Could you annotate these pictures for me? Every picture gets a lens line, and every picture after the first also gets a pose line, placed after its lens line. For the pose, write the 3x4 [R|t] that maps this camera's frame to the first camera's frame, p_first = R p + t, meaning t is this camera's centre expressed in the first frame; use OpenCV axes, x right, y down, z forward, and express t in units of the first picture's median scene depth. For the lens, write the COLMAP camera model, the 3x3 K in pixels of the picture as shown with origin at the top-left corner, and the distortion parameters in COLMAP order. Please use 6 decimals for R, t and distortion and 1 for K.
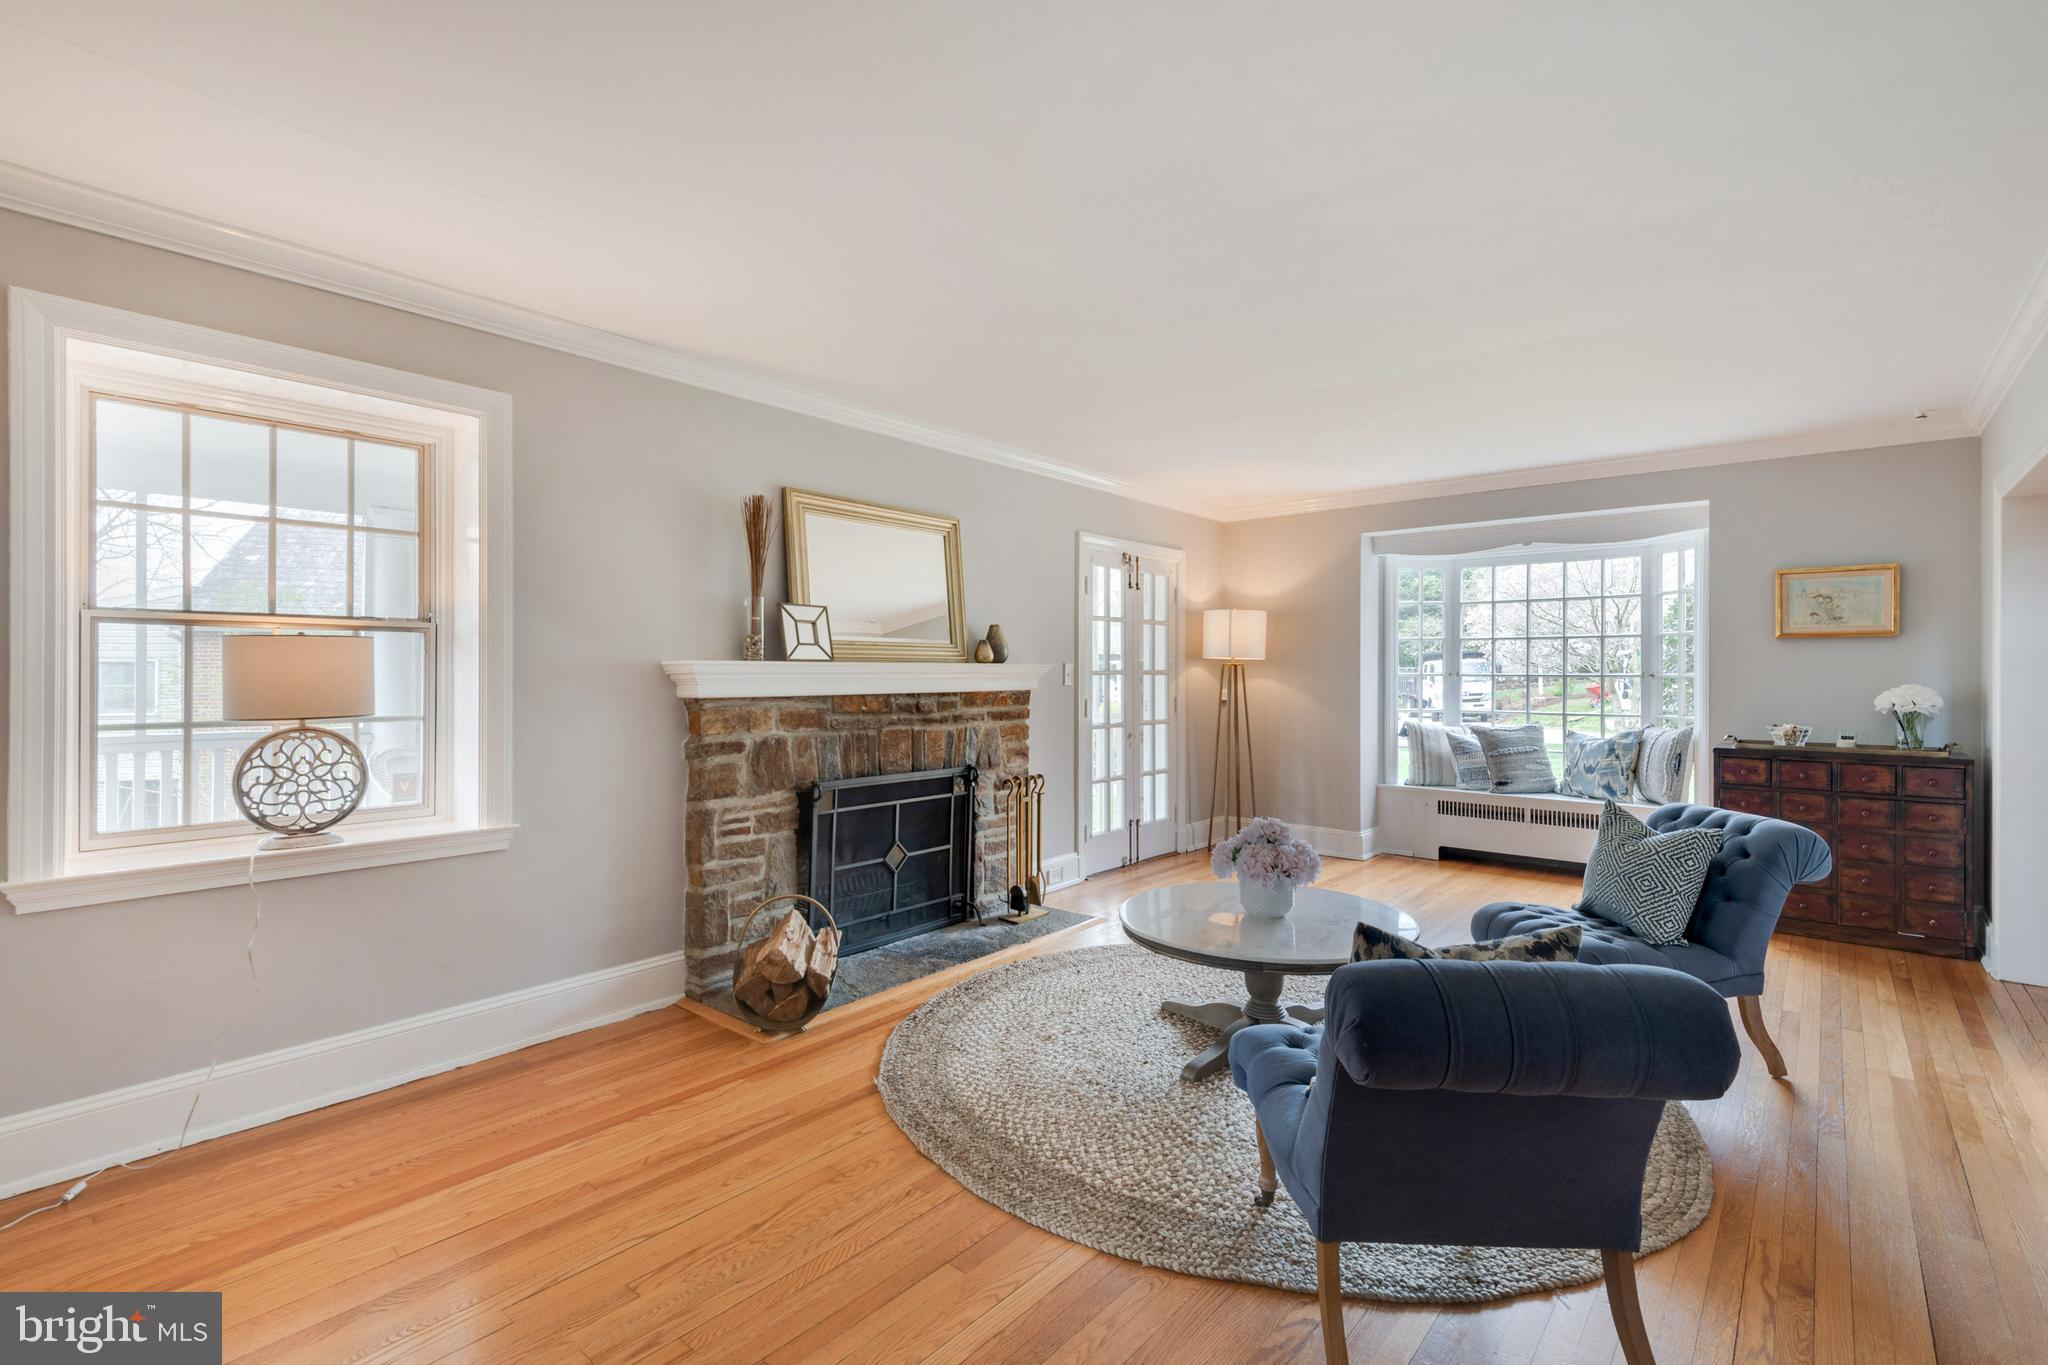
lens RADIAL K [[921.4, 0, 1015.3], [0, 921.4, 668.6], [0, 0, 1]] dist [0.023469, -0.010182]
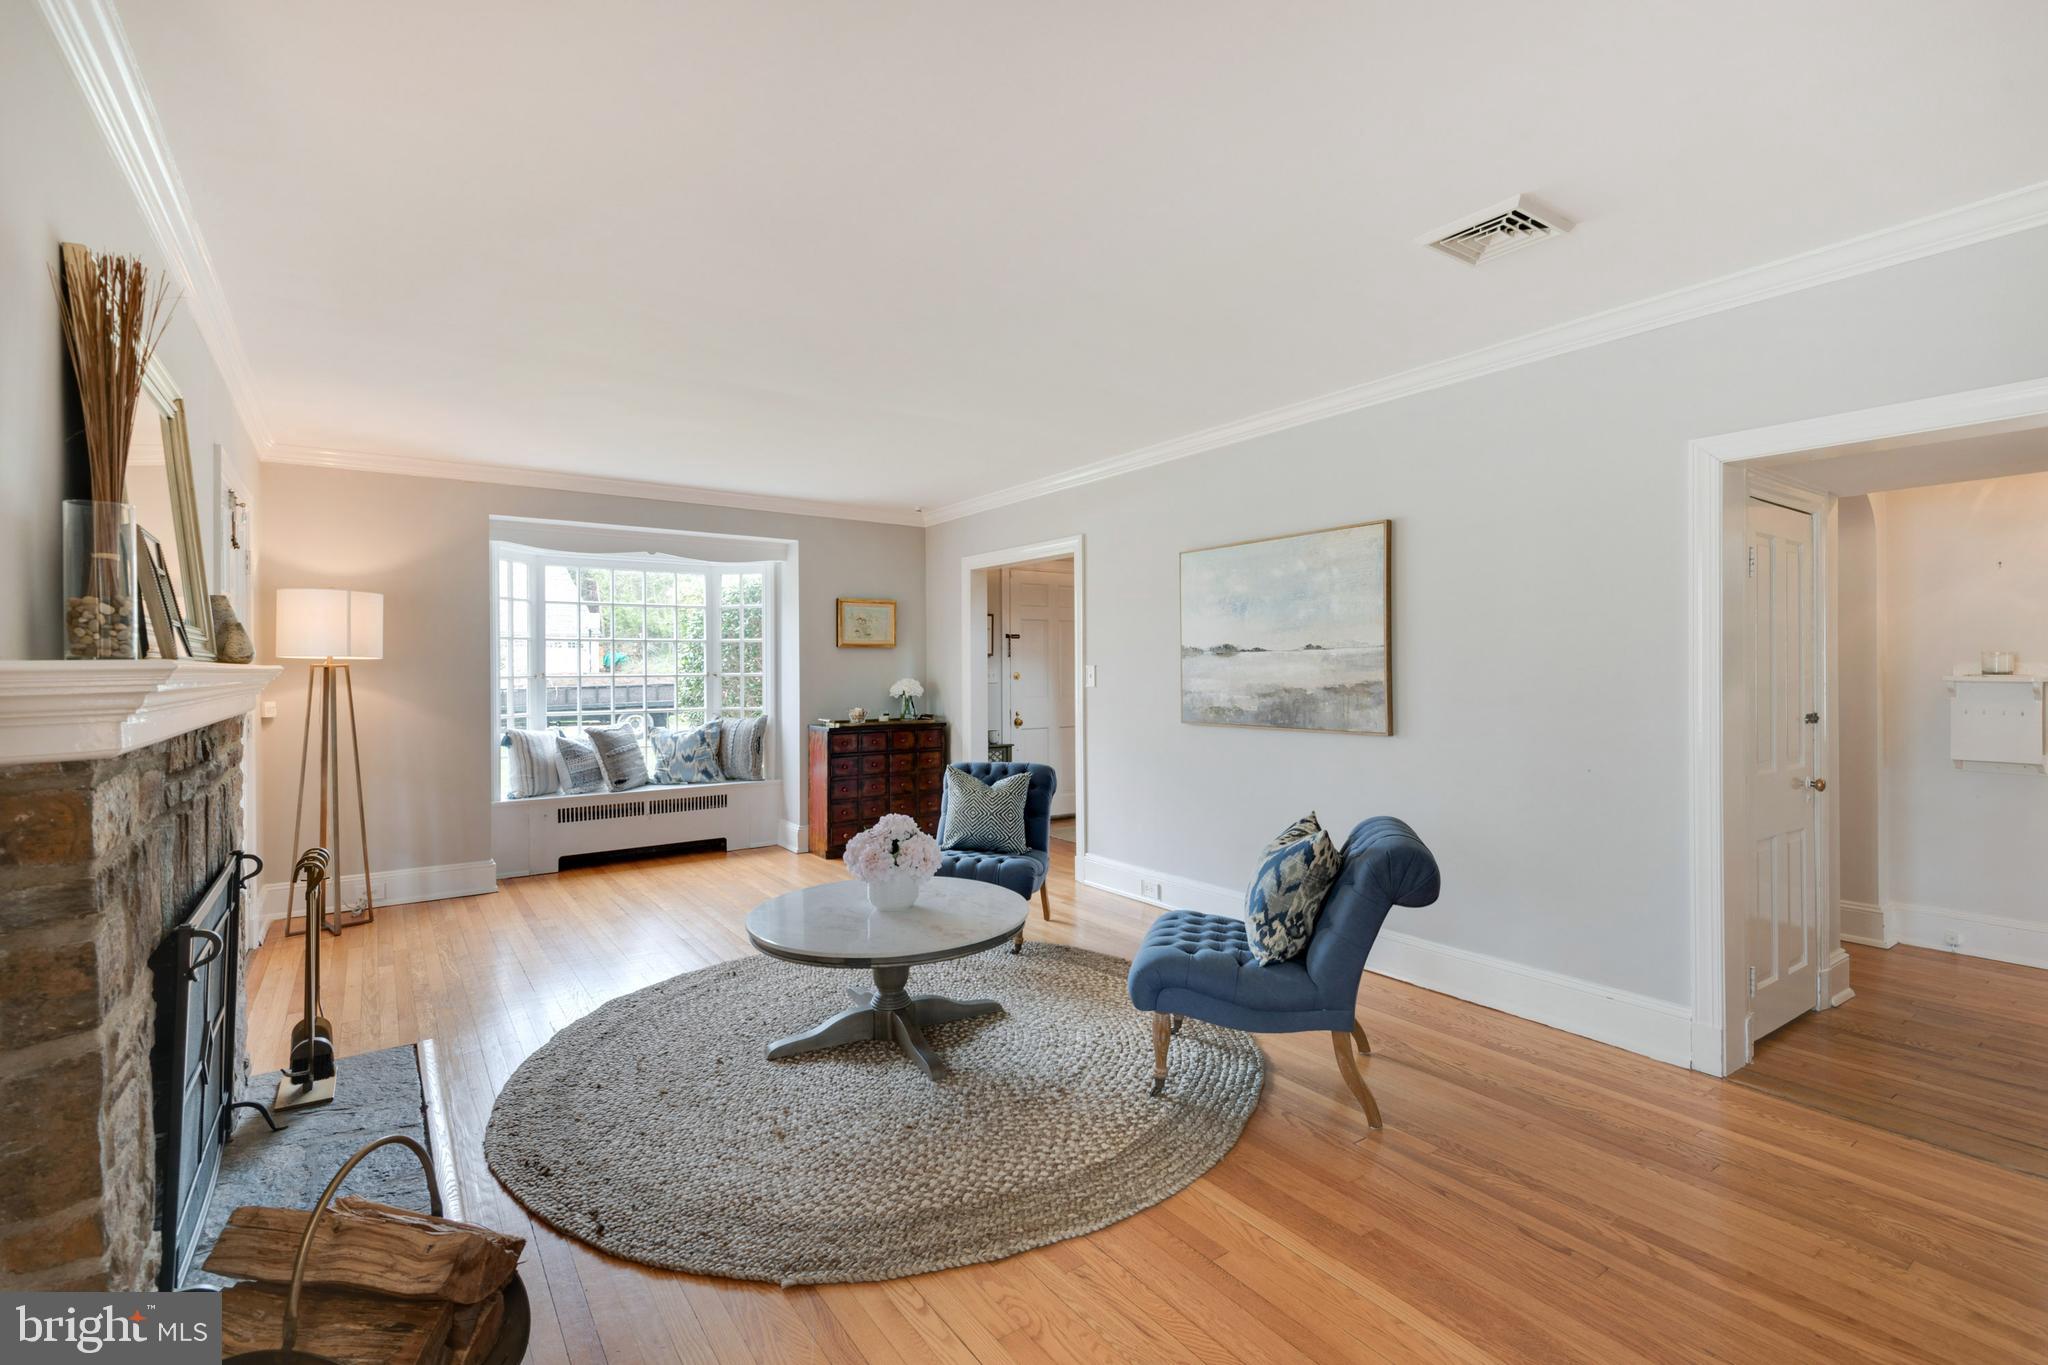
lens RADIAL K [[921.4, 0, 1020.0], [0, 921.4, 673.7], [0, 0, 1]] dist [0.023469, -0.010182]
pose [[0.242790, -0.011871, 0.970006, -0.385568], [0.007103, 0.999920, 0.010460, -0.004354], [-0.970053, 0.004350, 0.242855, 0.334892]]
